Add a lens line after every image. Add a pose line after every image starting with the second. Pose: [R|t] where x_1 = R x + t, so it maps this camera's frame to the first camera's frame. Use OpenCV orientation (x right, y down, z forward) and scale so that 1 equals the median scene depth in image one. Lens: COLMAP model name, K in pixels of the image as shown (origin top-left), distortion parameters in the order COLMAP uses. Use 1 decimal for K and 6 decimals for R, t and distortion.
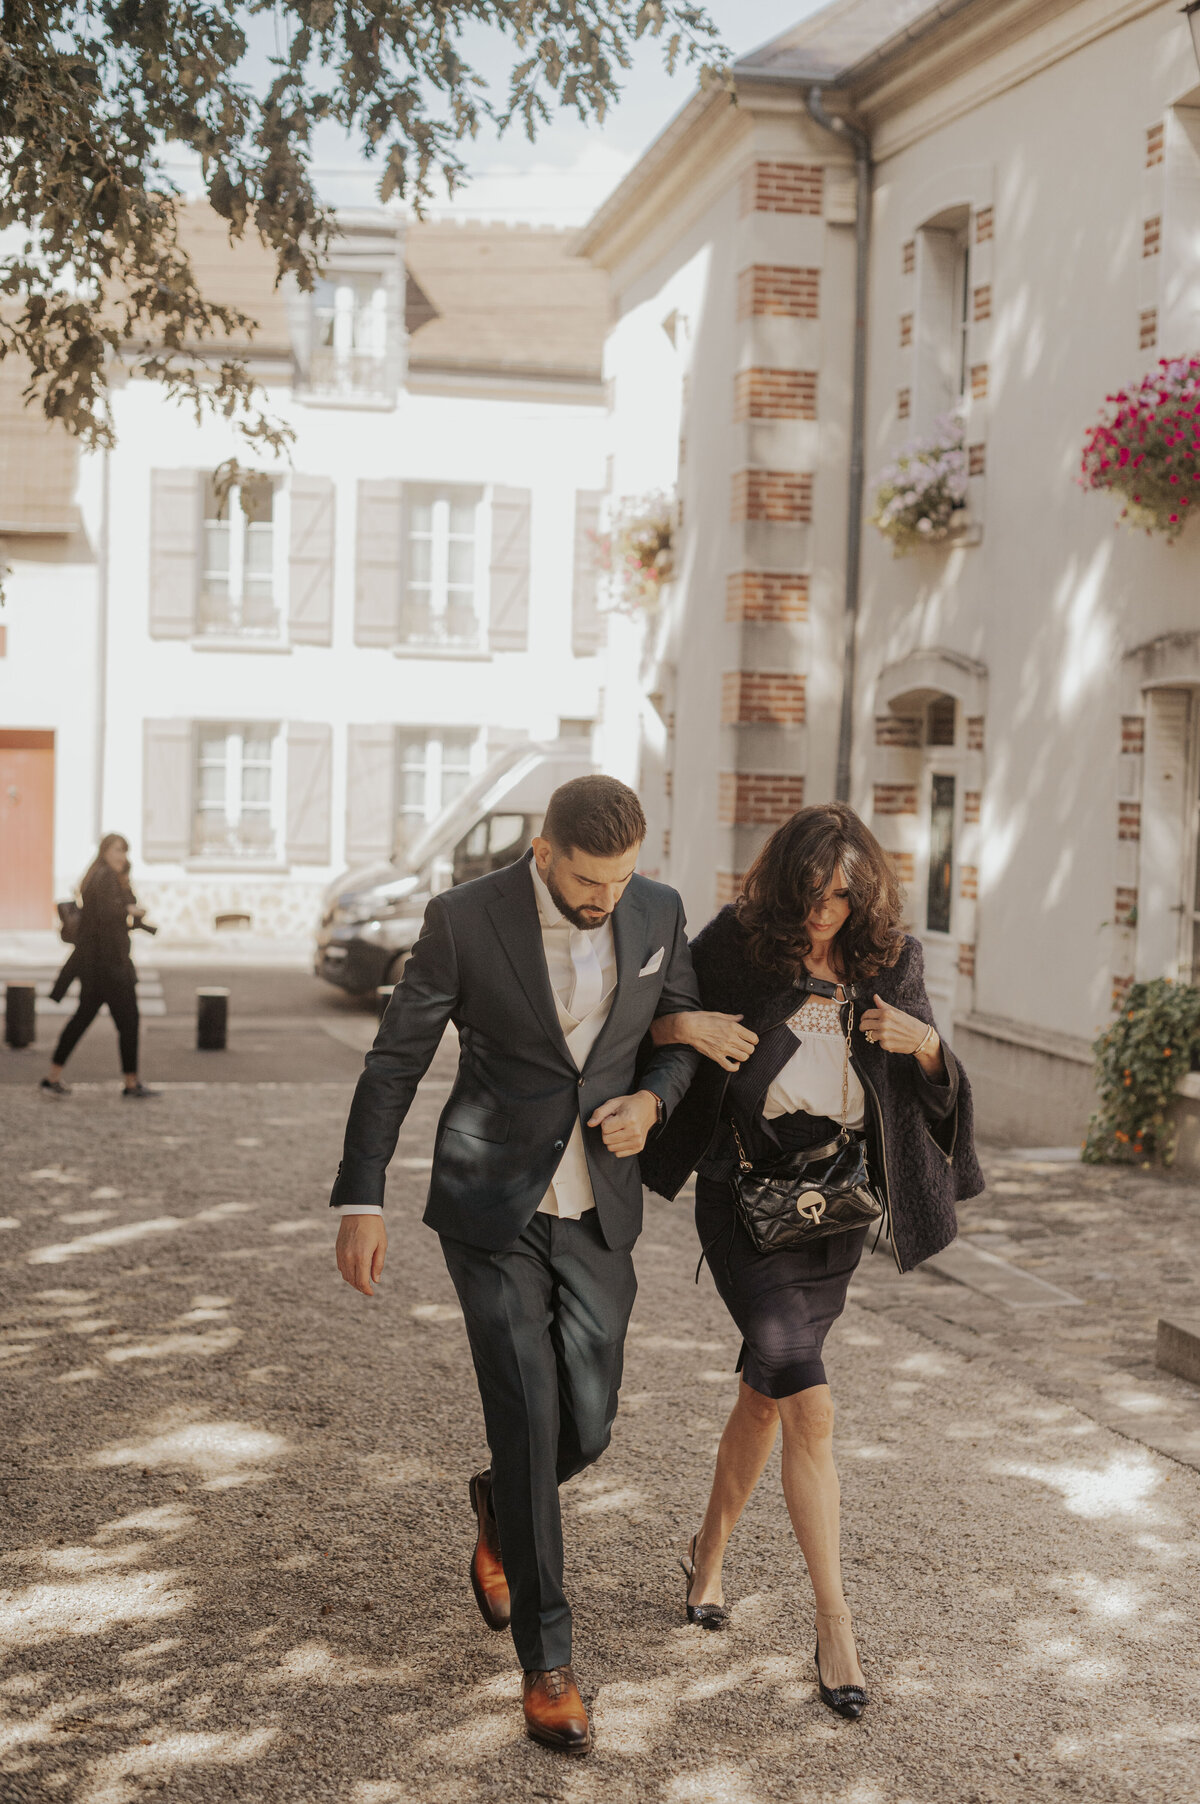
lens RADIAL K [[2508.0, 0, 600.0], [0, 2508.0, 902.0], [0, 0, 1]] dist [-0.005510, 0.012382]
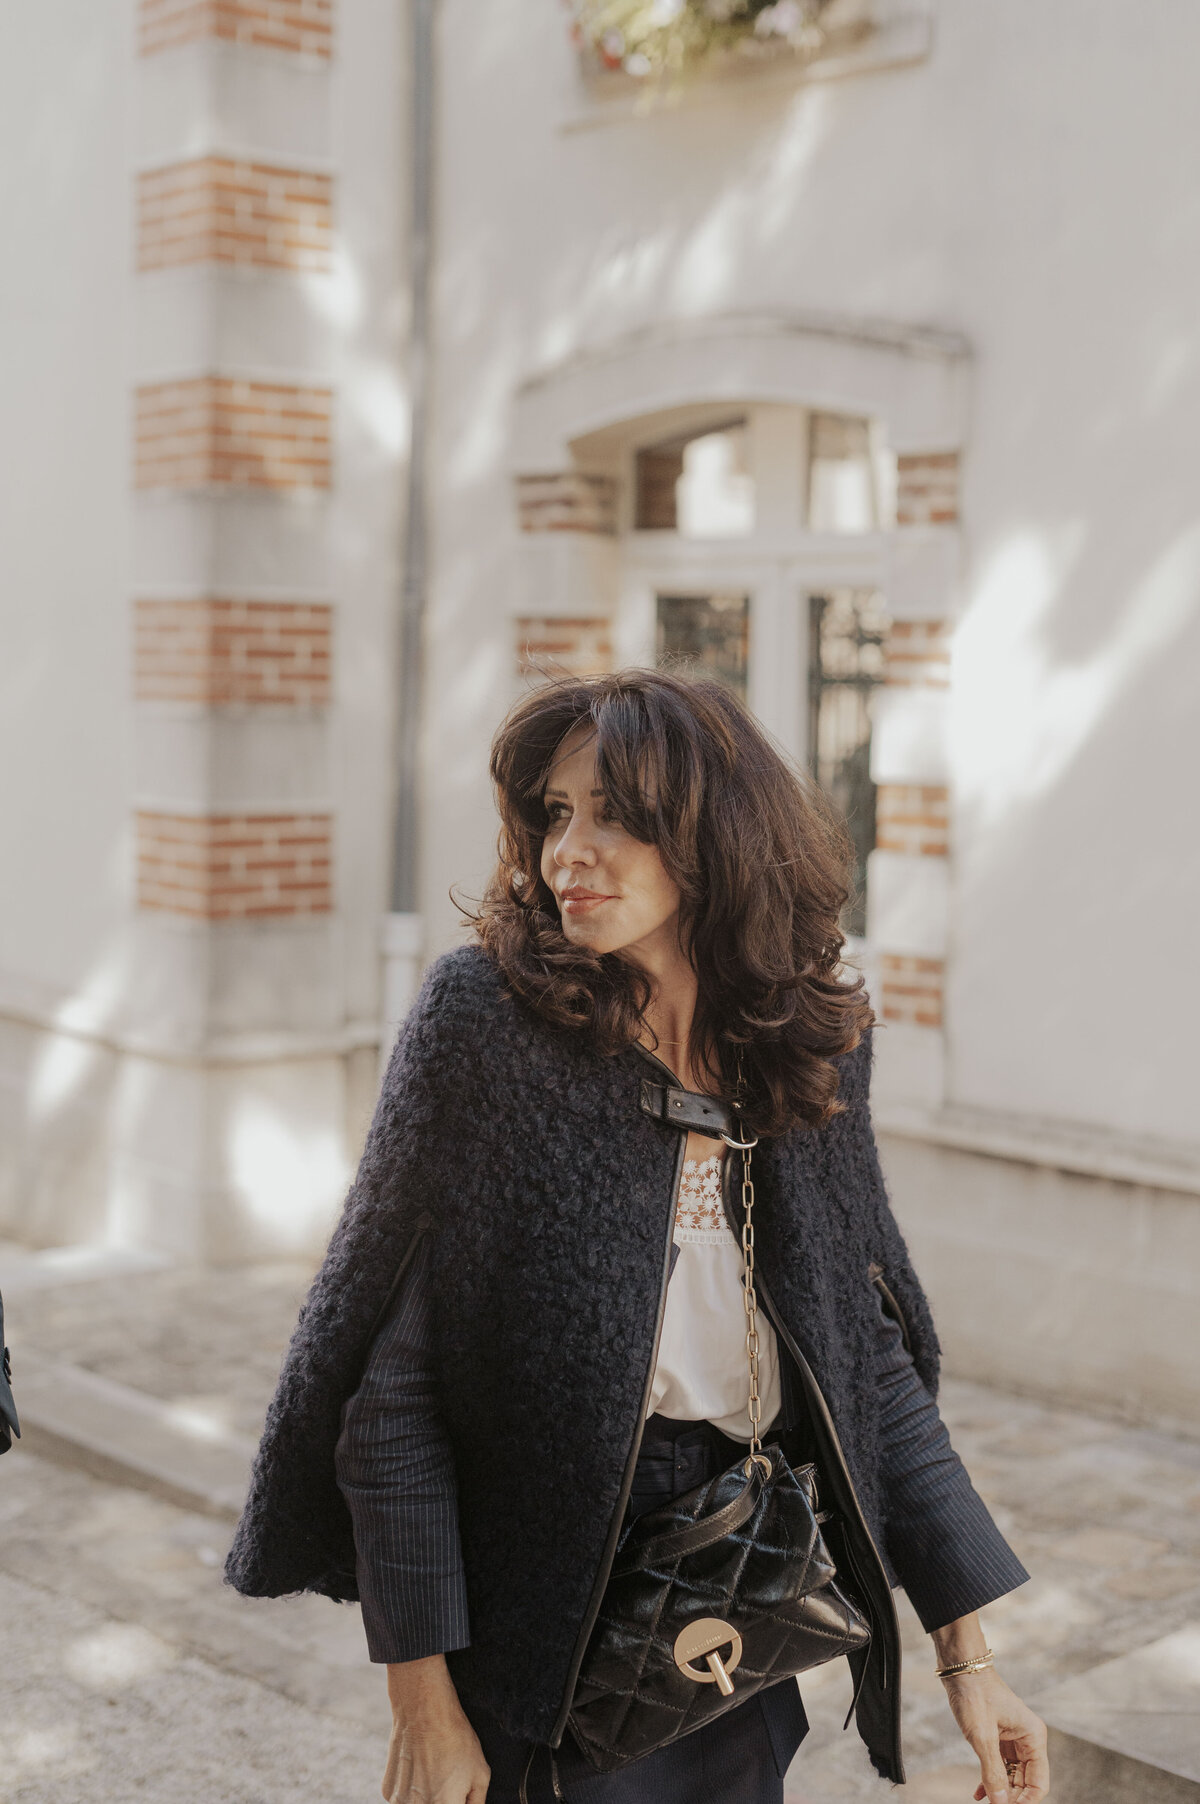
lens RADIAL K [[2508.0, 0, 600.0], [0, 2508.0, 902.0], [0, 0, 1]] dist [-0.005510, 0.012382]
pose [[0.899523, -0.059033, 0.432866, -0.084207], [0.034750, 0.997357, 0.063804, -0.022045], [-0.435488, -0.042351, 0.899198, 0.547055]]
